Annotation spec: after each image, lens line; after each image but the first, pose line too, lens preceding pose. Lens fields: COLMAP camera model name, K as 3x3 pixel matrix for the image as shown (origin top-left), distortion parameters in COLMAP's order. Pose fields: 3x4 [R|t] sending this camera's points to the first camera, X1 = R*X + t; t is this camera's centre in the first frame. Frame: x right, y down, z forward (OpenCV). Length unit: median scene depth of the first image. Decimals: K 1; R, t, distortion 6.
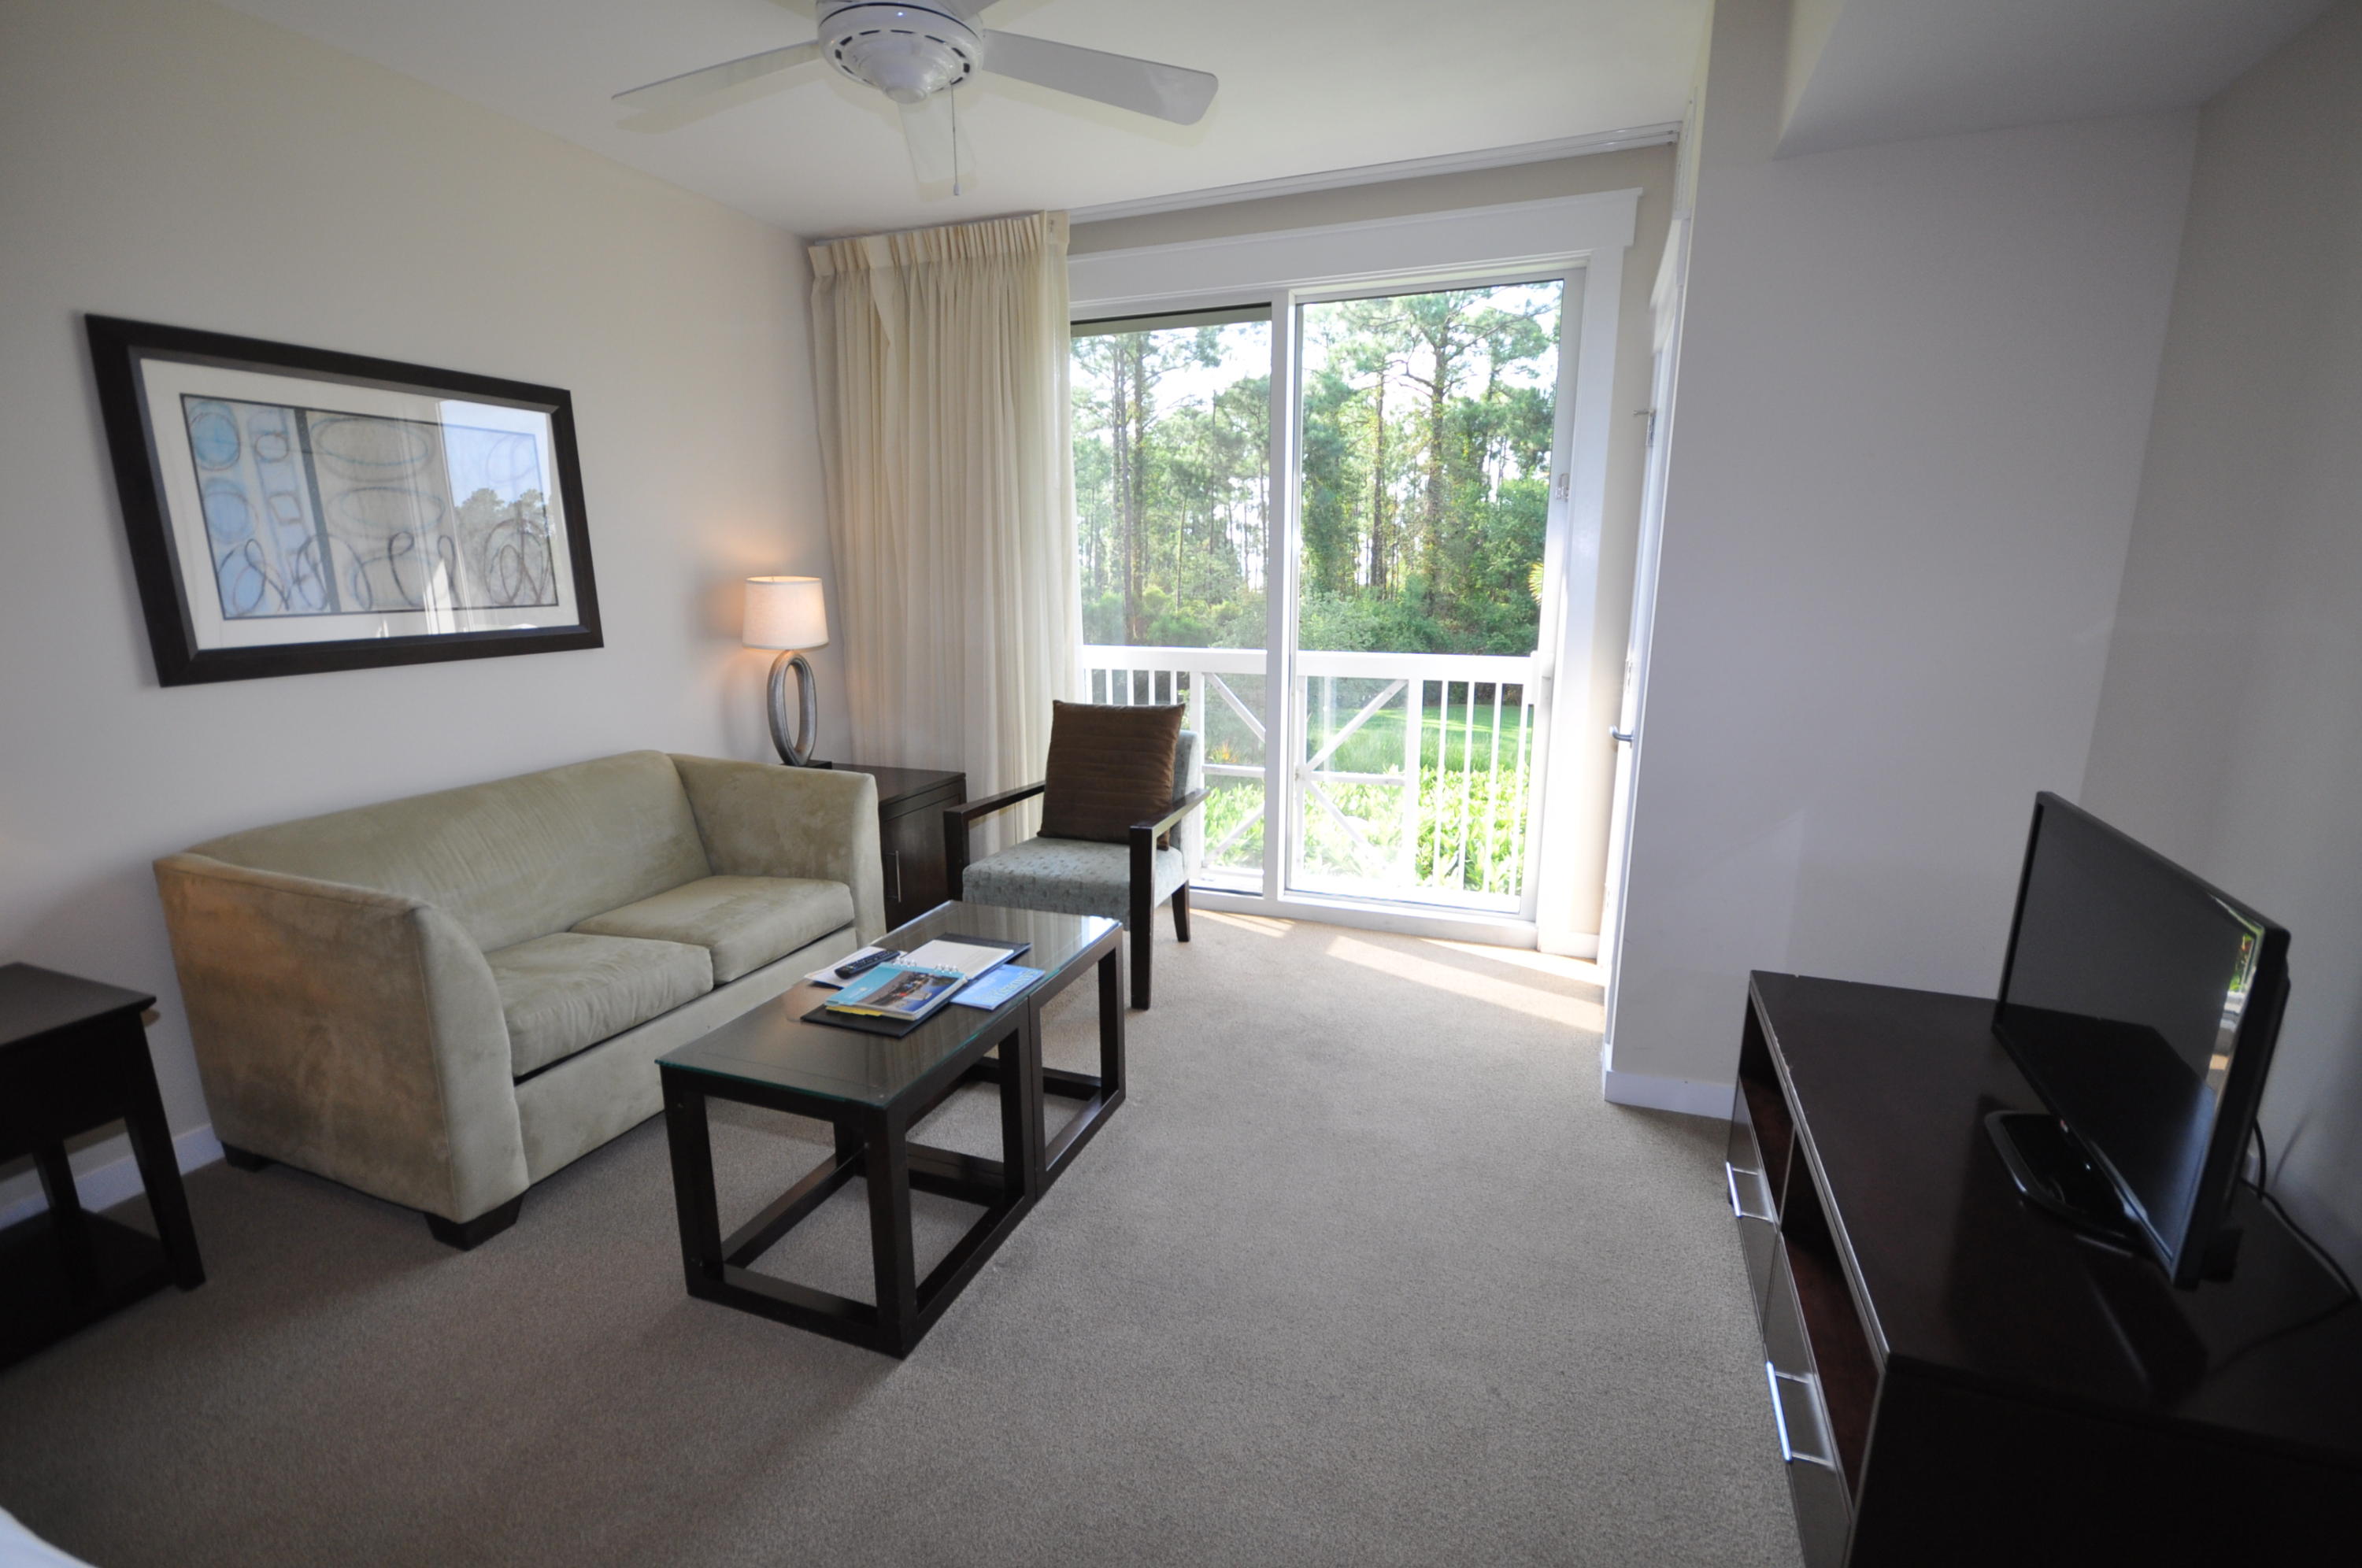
lens RADIAL K [[1034.5, 0, 1171.4], [0, 1034.5, 792.6], [0, 0, 1]] dist [0.004820, -0.006868]
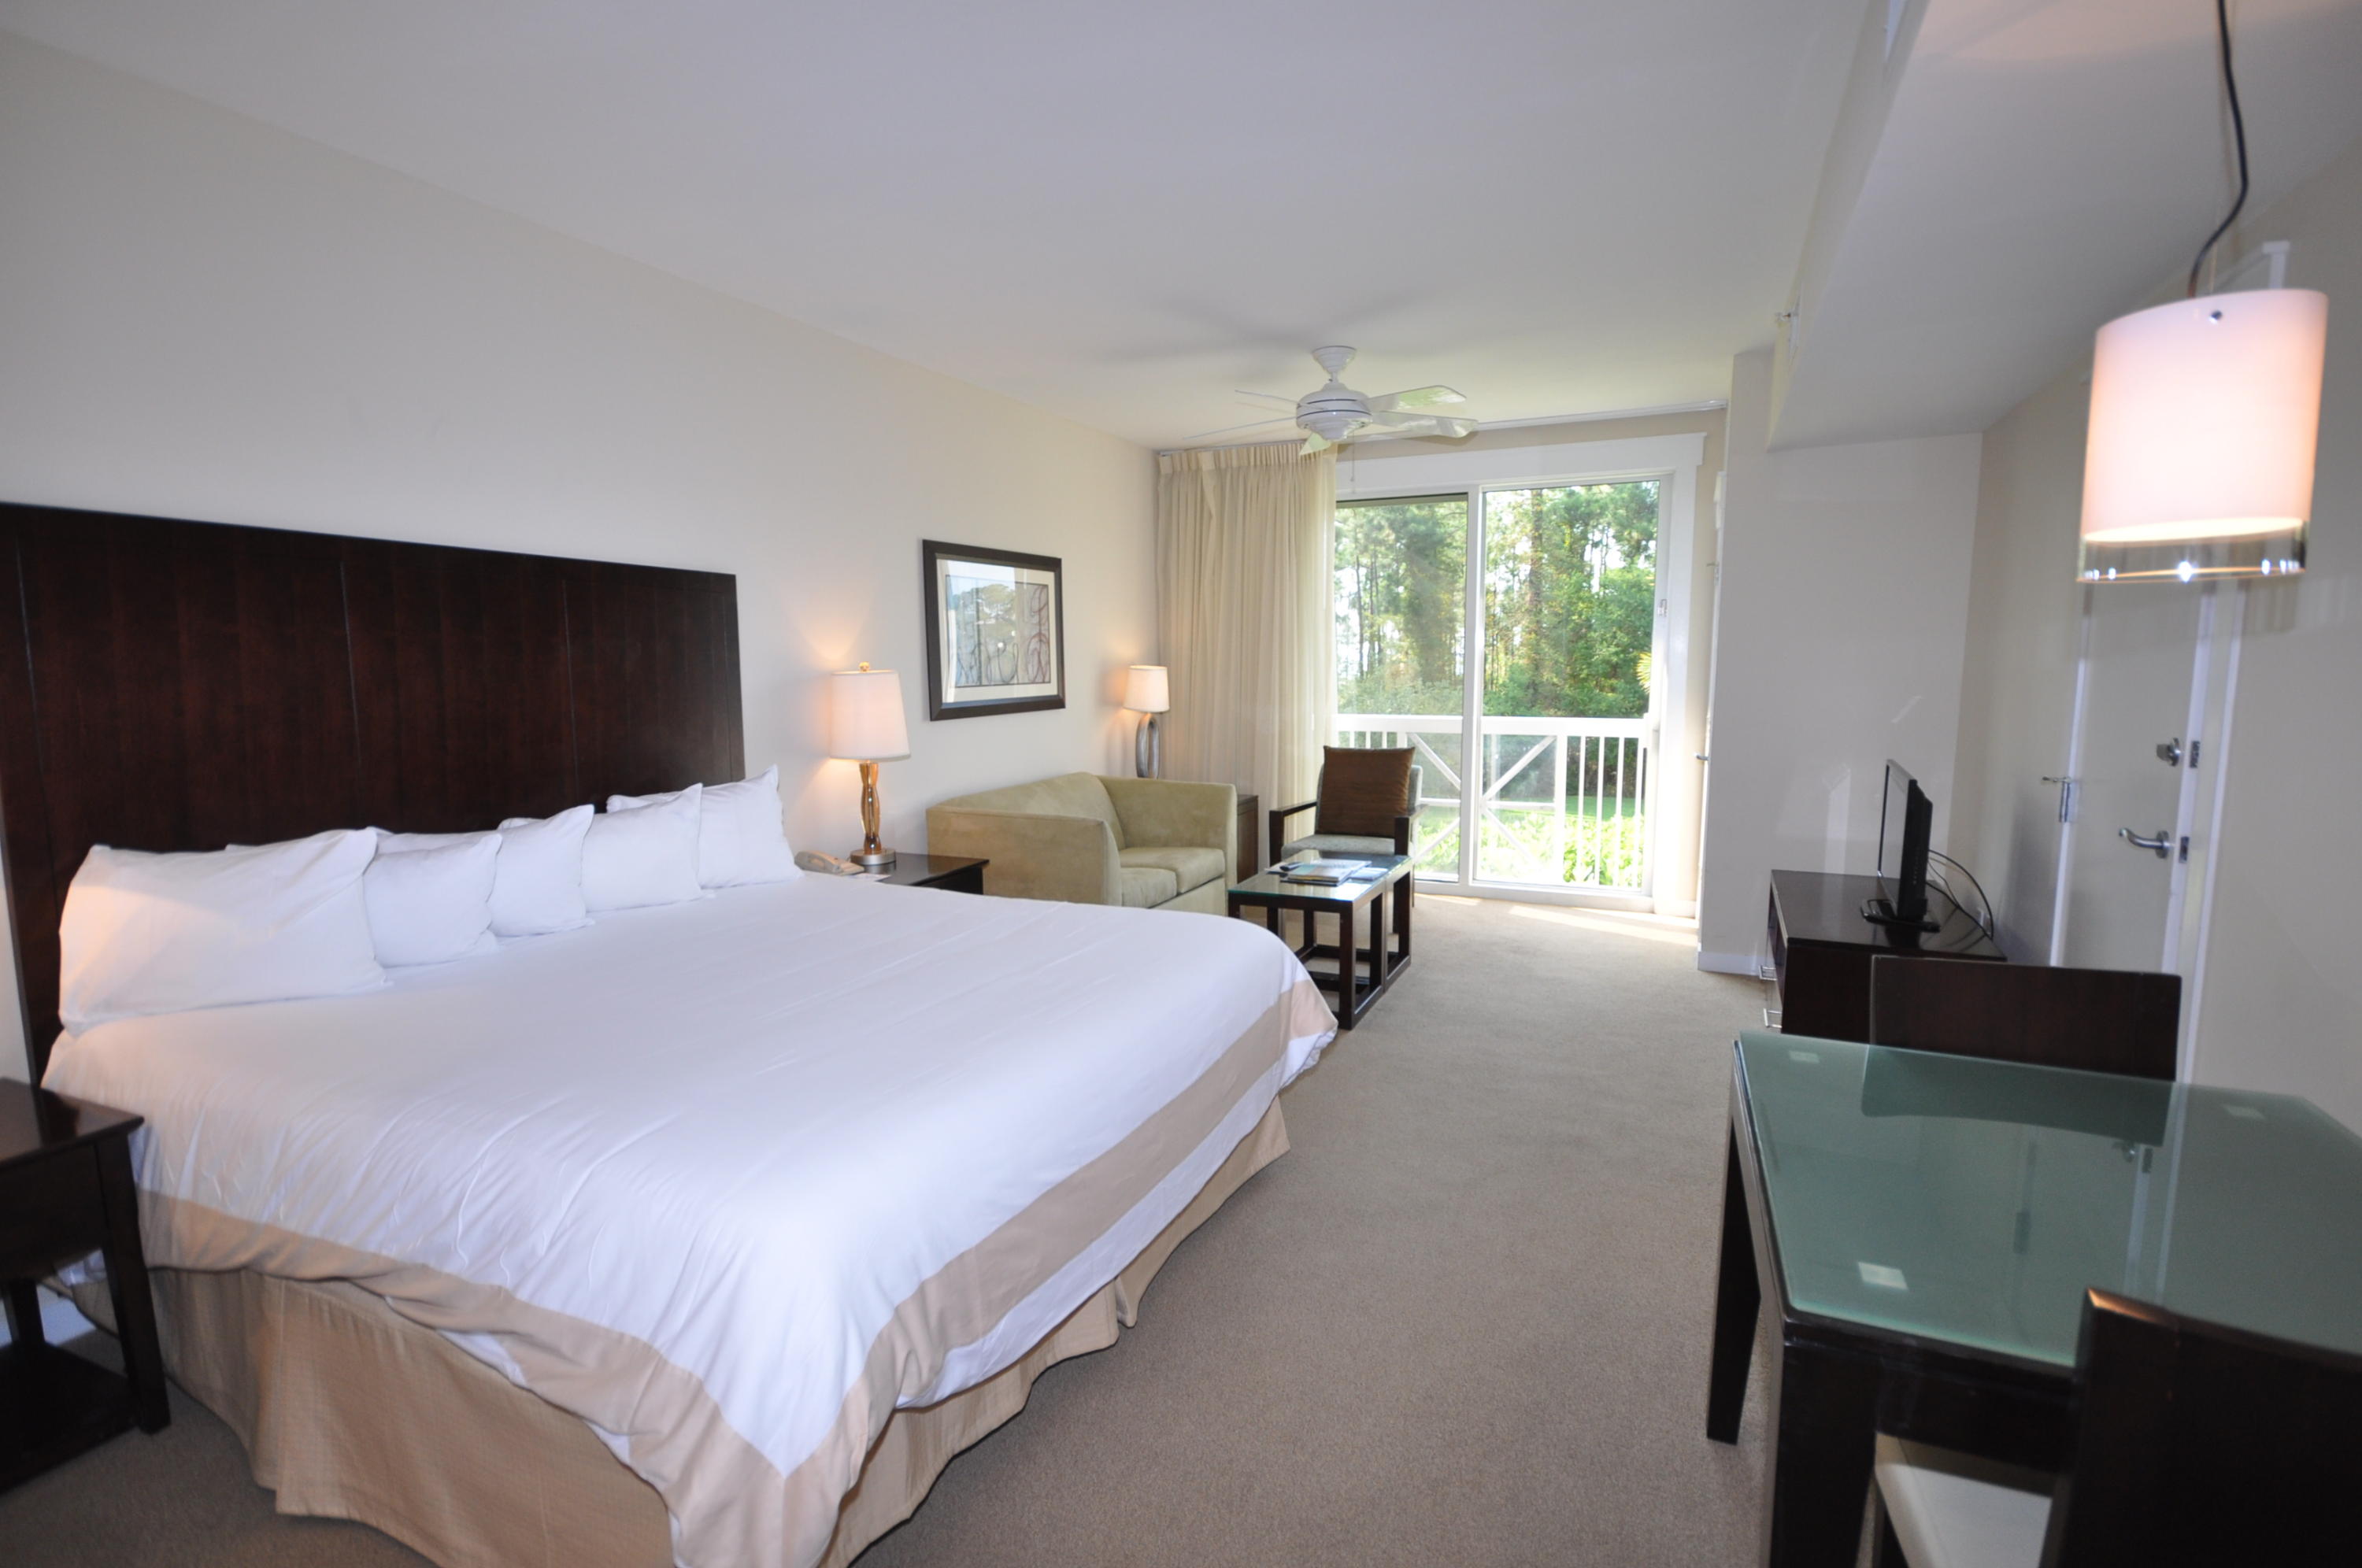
lens RADIAL K [[1137.2, 0, 1165.7], [0, 1137.2, 797.2], [0, 0, 1]] dist [0.013001, -0.000770]
pose [[0.998067, 0.004702, -0.061974, -0.244156], [-0.010404, 0.995705, -0.091999, 0.144716], [0.061275, 0.092466, 0.993829, -0.680288]]
